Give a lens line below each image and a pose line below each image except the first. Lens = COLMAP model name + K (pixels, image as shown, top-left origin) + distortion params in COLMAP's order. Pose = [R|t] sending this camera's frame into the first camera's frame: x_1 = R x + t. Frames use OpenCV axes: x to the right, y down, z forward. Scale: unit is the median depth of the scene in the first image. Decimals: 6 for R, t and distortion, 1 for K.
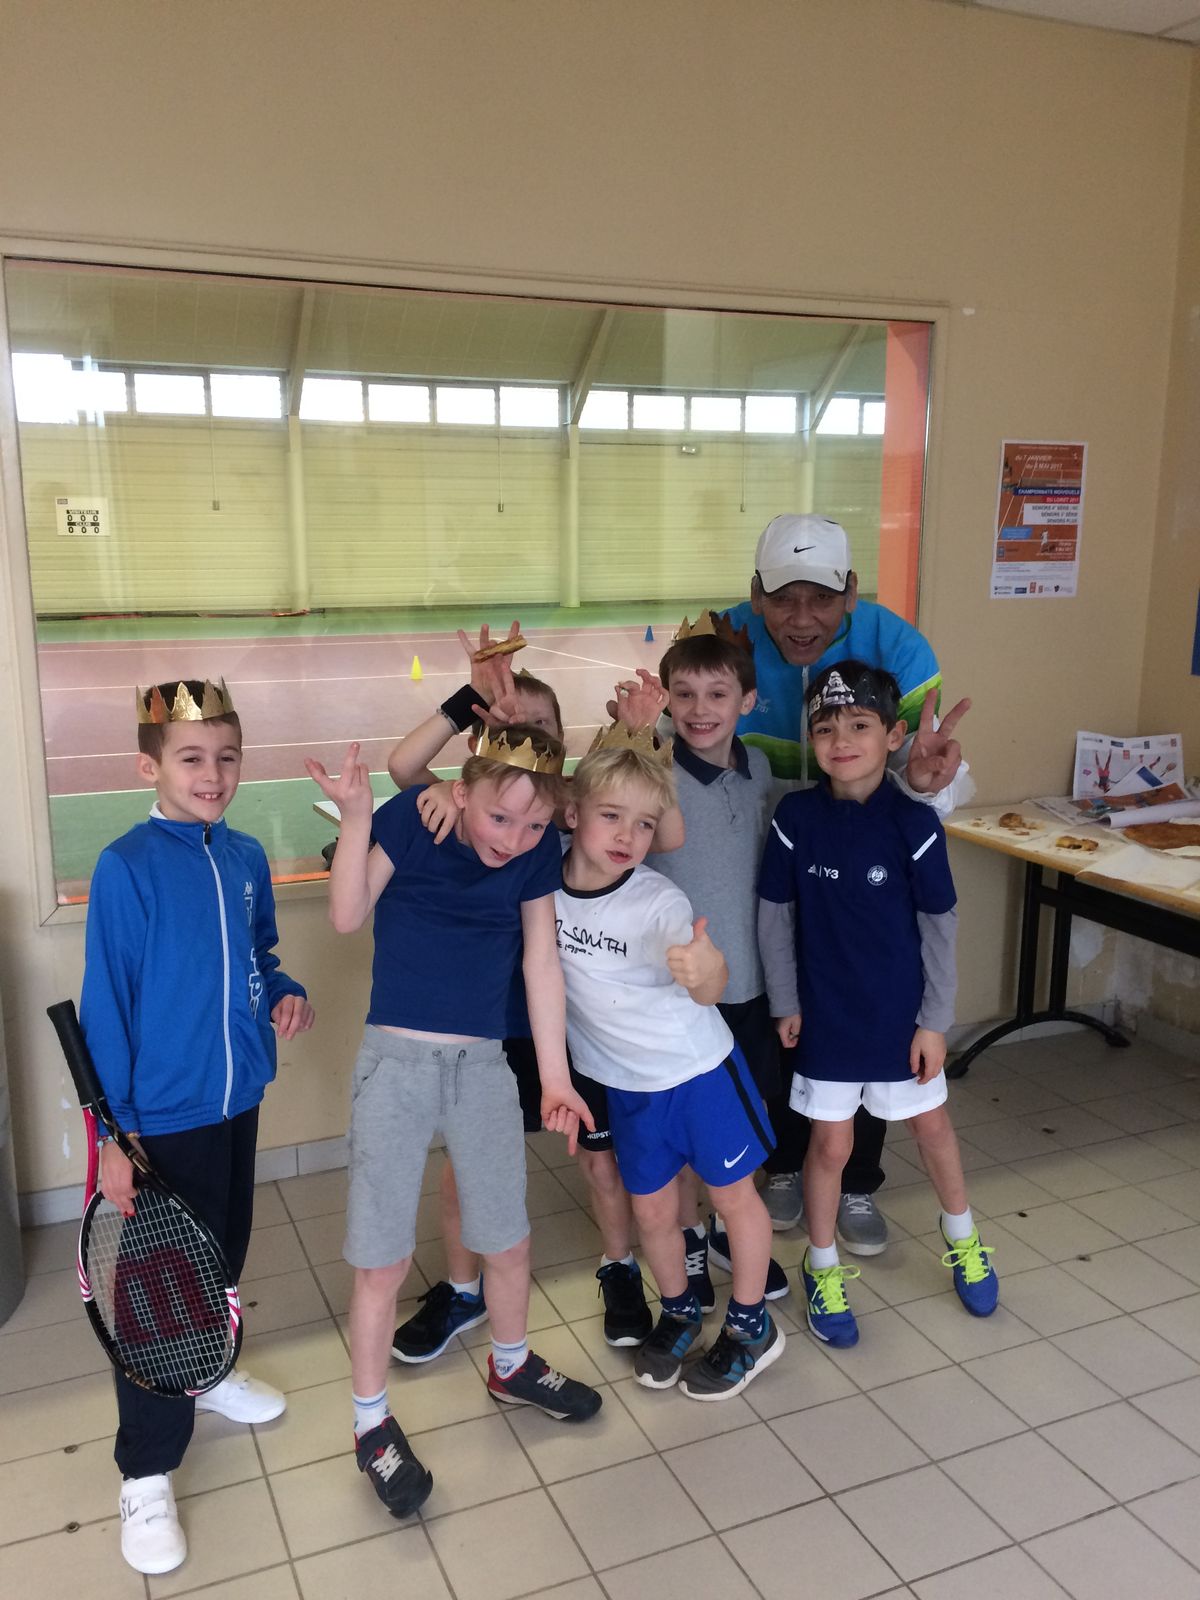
lens RADIAL K [[1310.0, 0, 584.2], [0, 1310.0, 796.7], [0, 0, 1]] dist [0.045433, -0.054439]
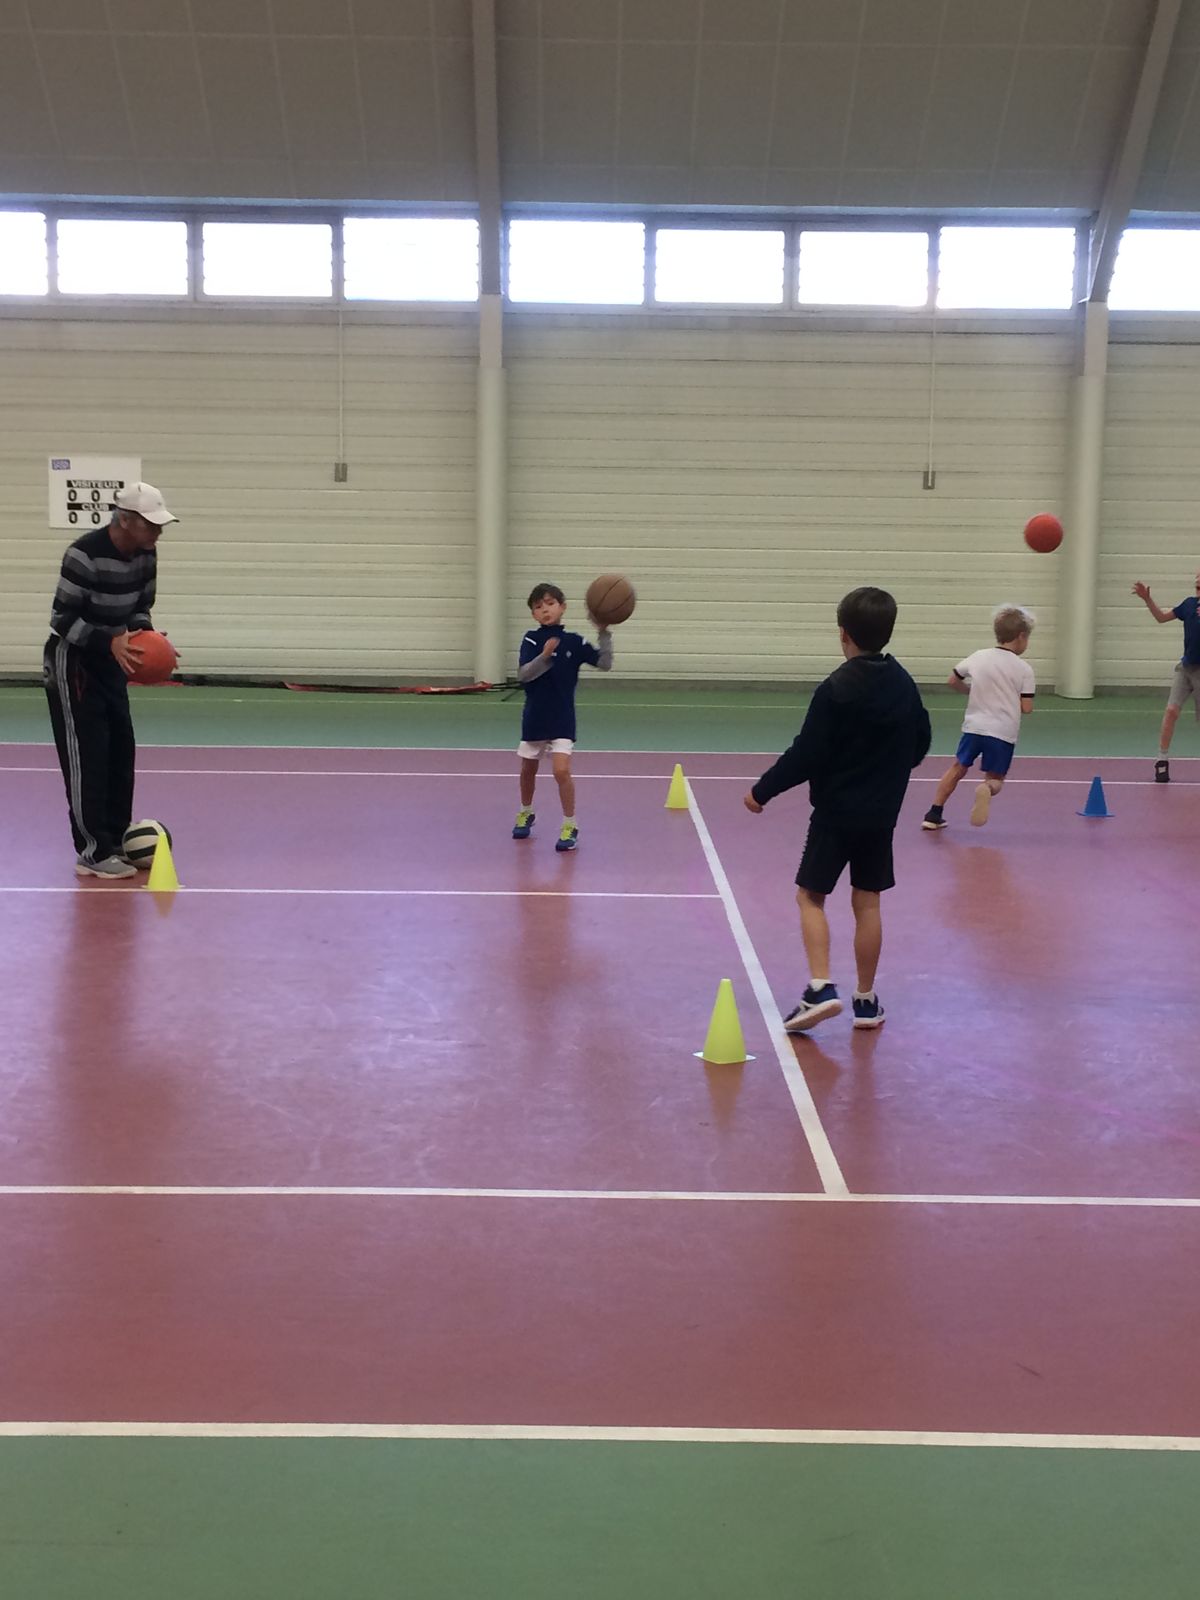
lens RADIAL K [[2688.9, 0, 614.5], [0, 2688.9, 905.7], [0, 0, 1]] dist [0.058394, 0.000000]
pose [[0.932063, 0.064337, -0.356538, 0.190815], [-0.086249, 0.995216, -0.045886, -0.016406], [0.351881, 0.073520, 0.933153, 0.078062]]
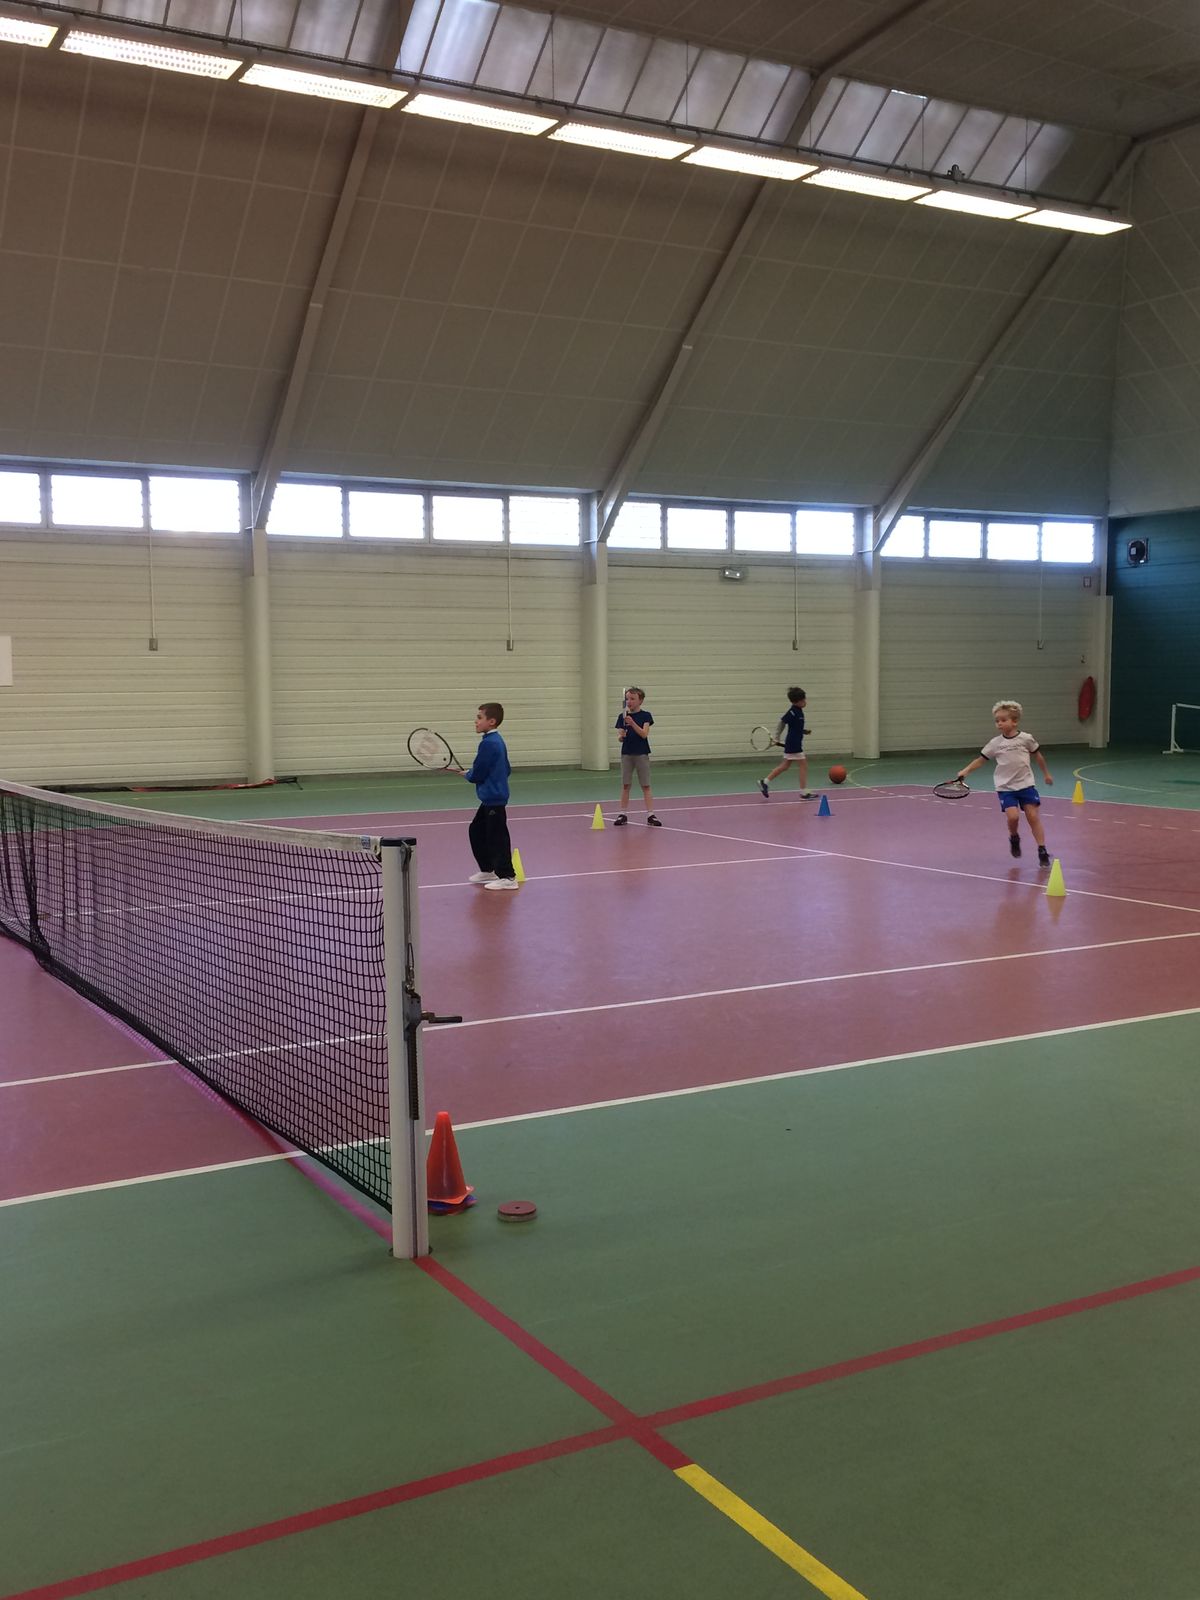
lens RADIAL K [[1887.6, 0, 624.4], [0, 1887.6, 807.6], [0, 0, 1]] dist [0.060981, 0.000000]
pose [[0.979501, -0.020434, 0.200399, -0.228023], [0.046350, 0.991011, -0.125496, 0.018525], [-0.196033, 0.132212, 0.971643, -0.089024]]
